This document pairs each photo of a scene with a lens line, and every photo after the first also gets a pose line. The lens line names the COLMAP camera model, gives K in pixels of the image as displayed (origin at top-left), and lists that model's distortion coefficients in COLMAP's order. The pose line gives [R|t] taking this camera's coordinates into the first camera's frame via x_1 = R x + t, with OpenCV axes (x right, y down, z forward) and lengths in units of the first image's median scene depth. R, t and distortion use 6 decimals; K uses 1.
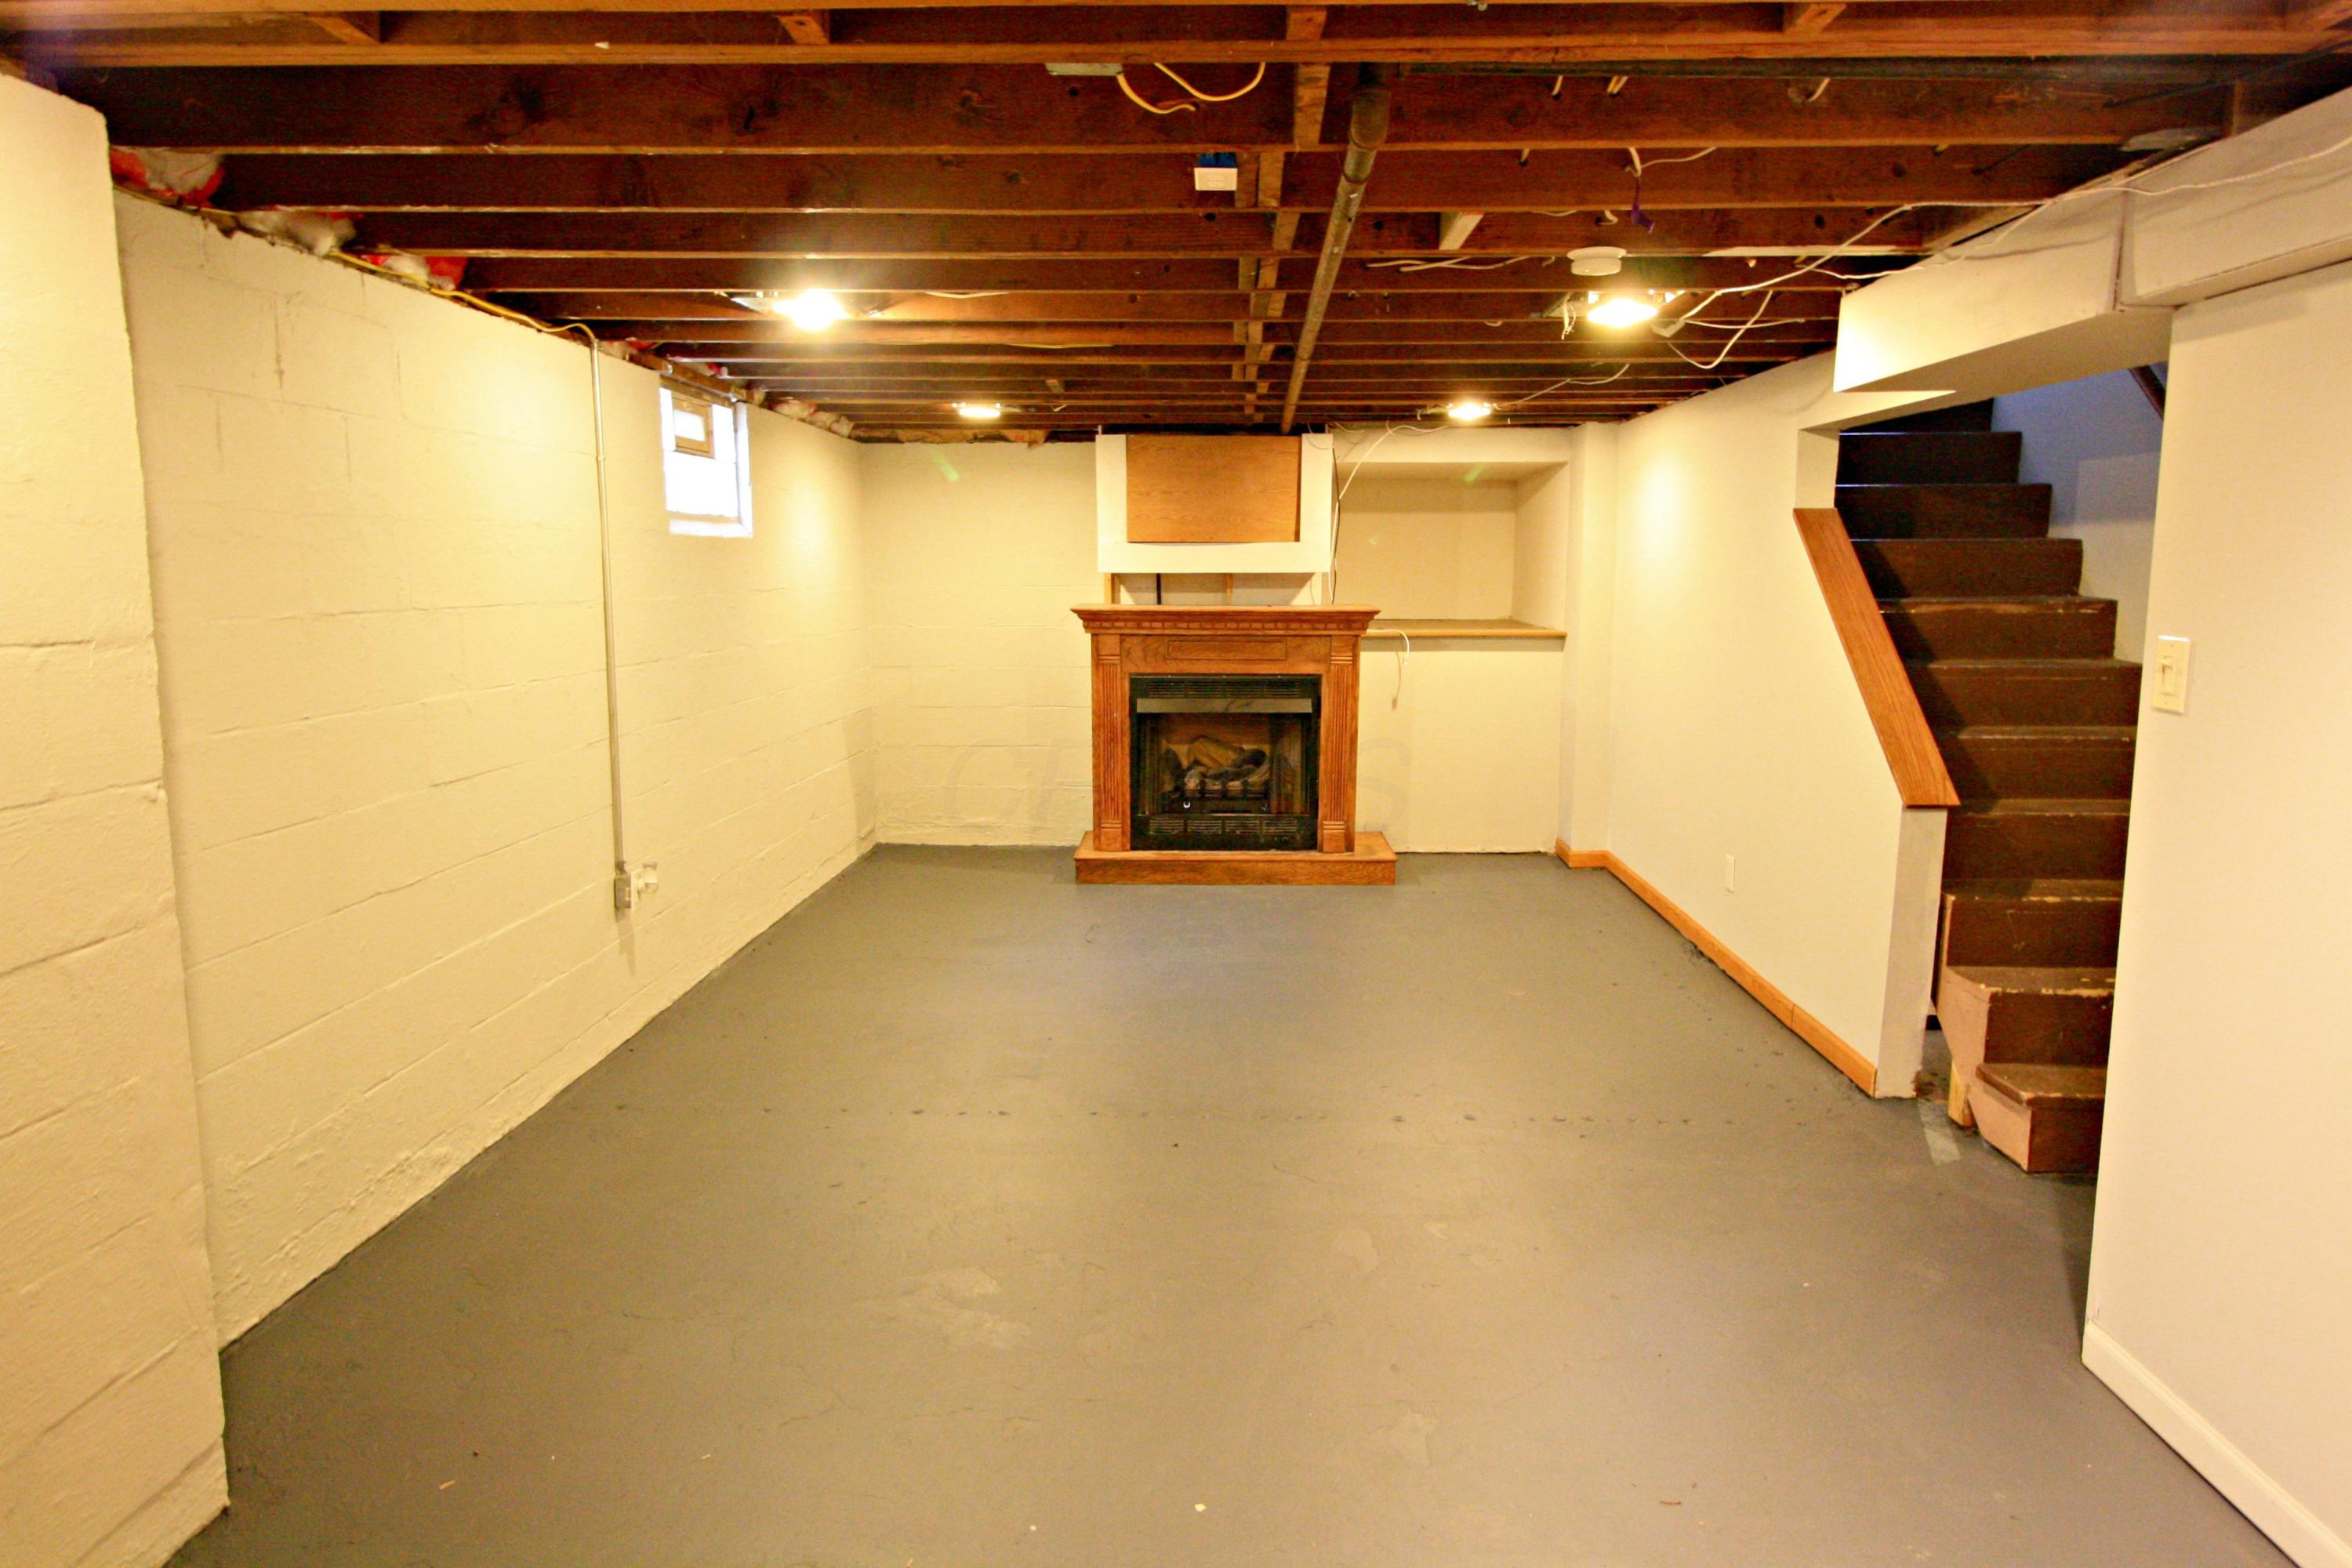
lens RADIAL K [[1515.6, 0, 1179.6], [0, 1515.6, 785.7], [0, 0, 1]] dist [-0.000582, 0.000729]
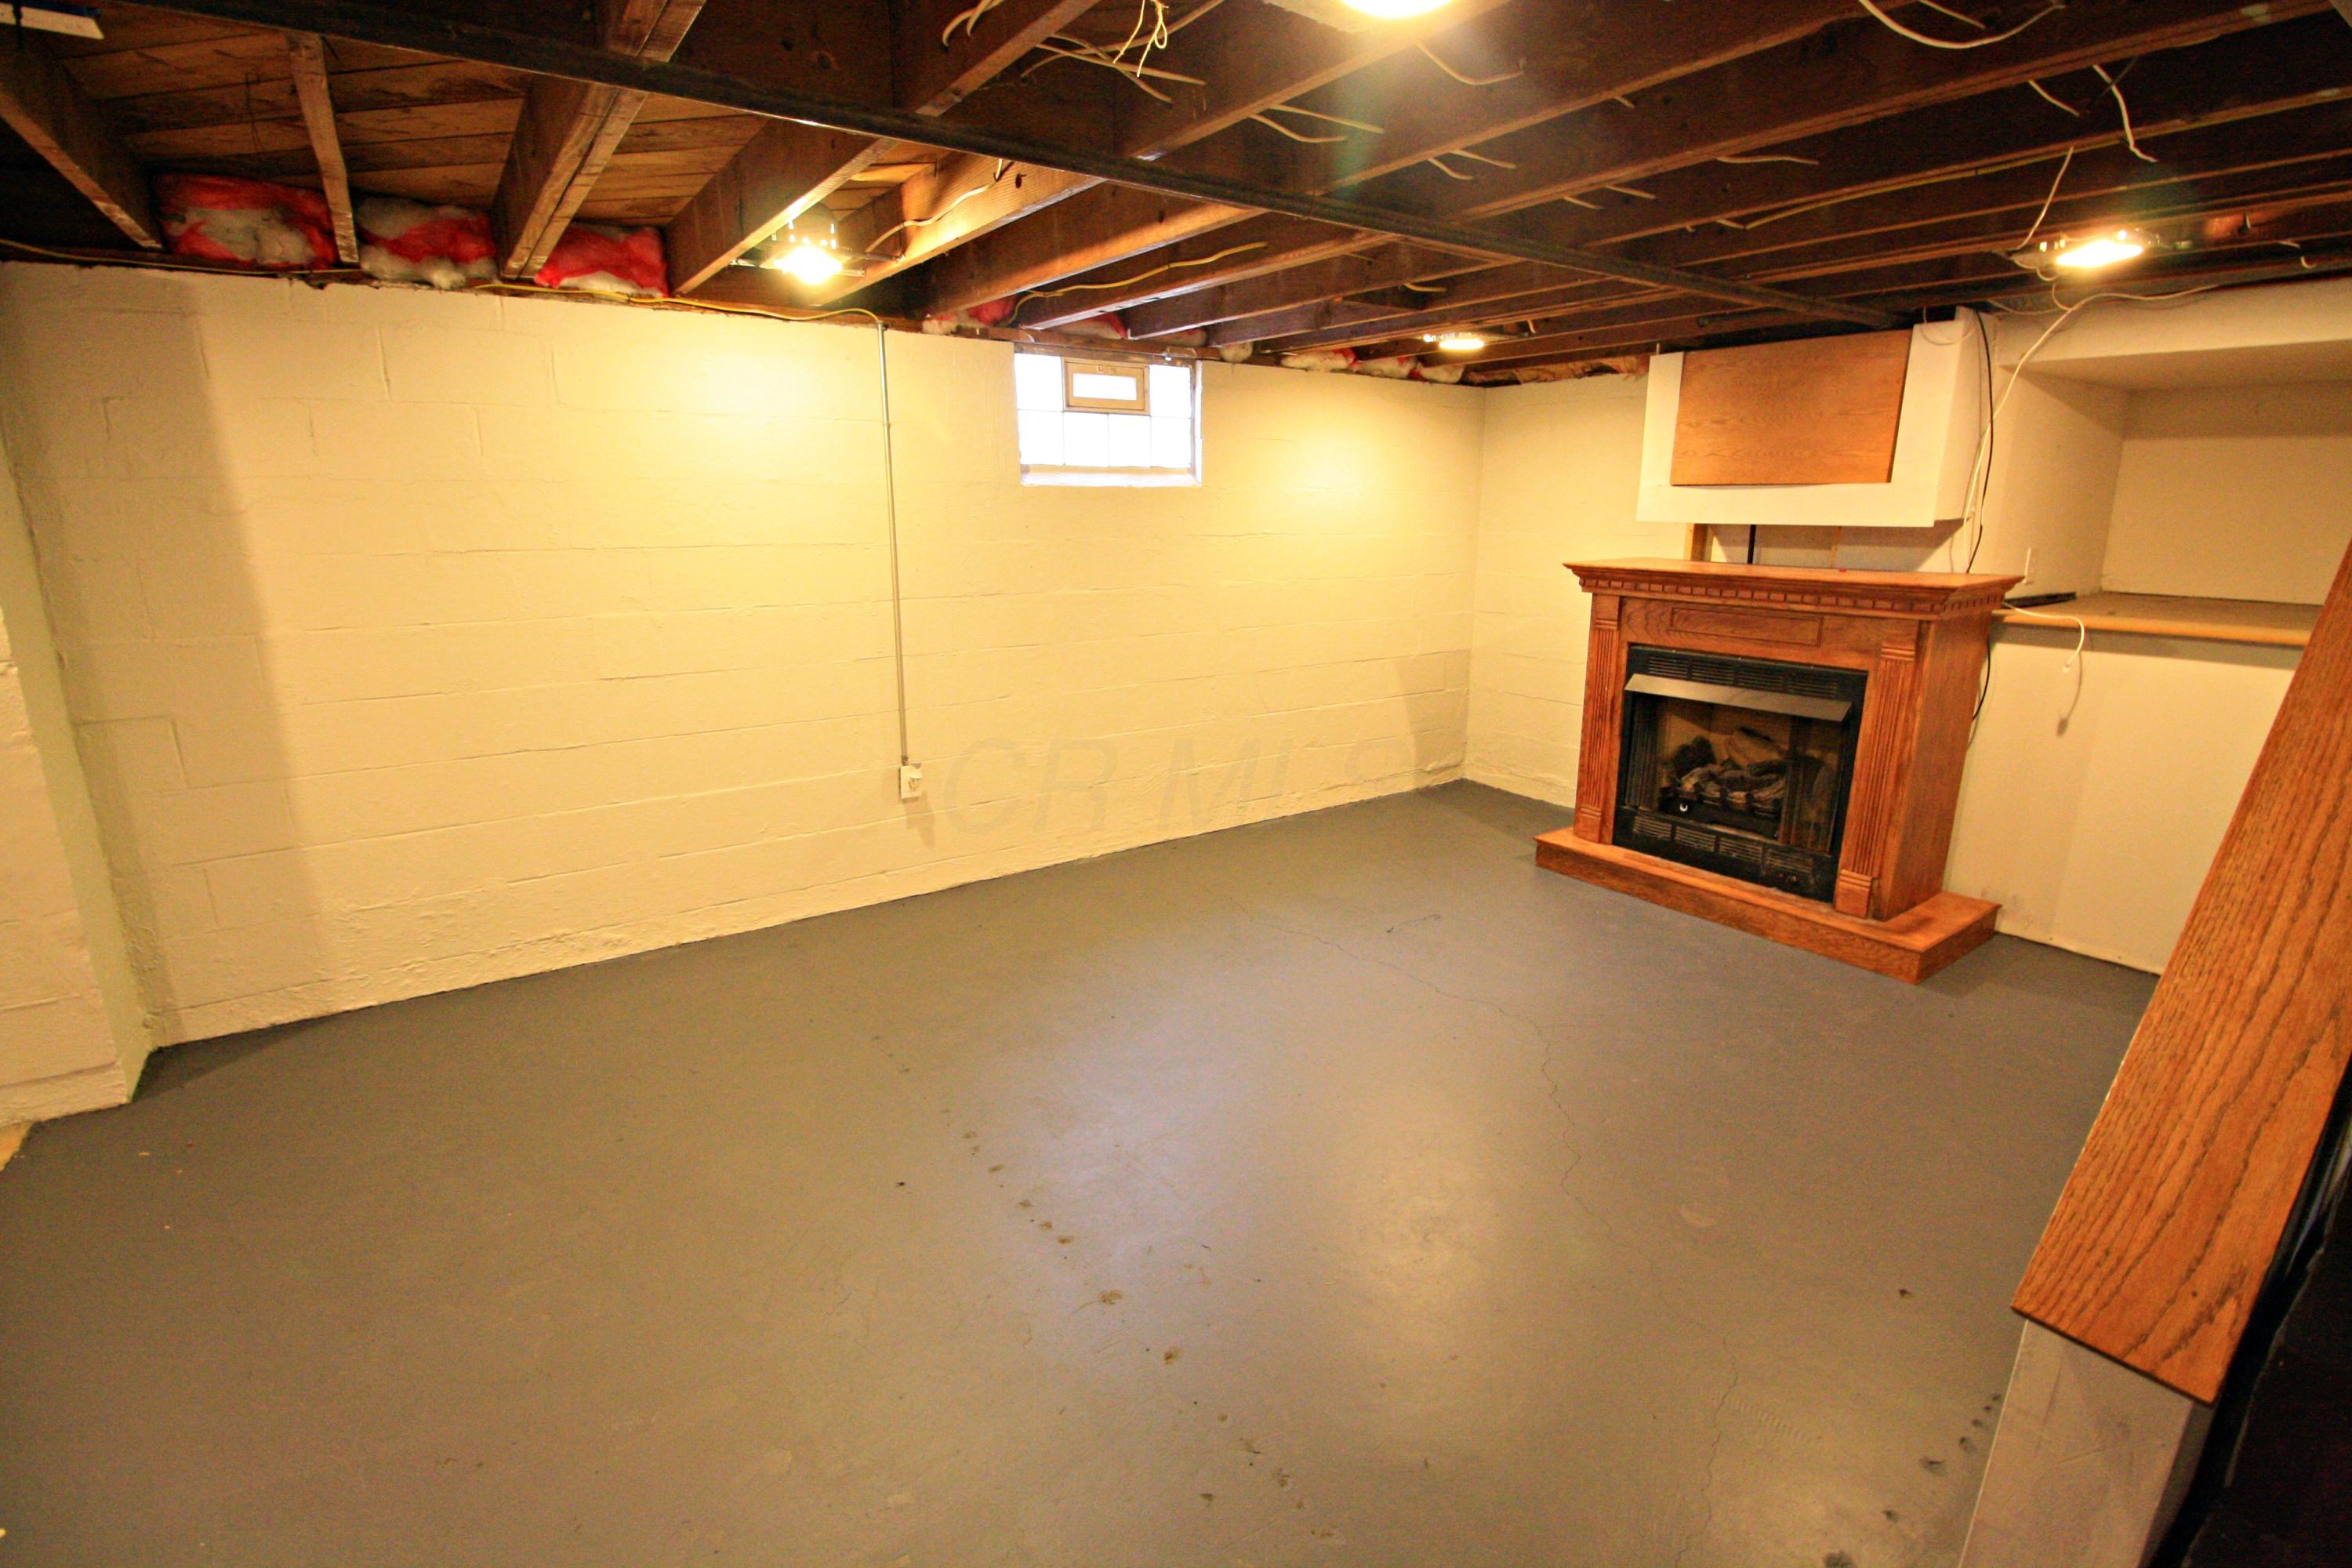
lens RADIAL K [[1097.1, 0, 1172.1], [0, 1097.1, 780.5], [0, 0, 1]] dist [-0.008802, -0.004673]
pose [[0.589203, 0.198534, -0.783214, 0.312885], [-0.116708, 0.980089, 0.160641, -0.067015], [0.799512, -0.003242, 0.600641, 0.422902]]
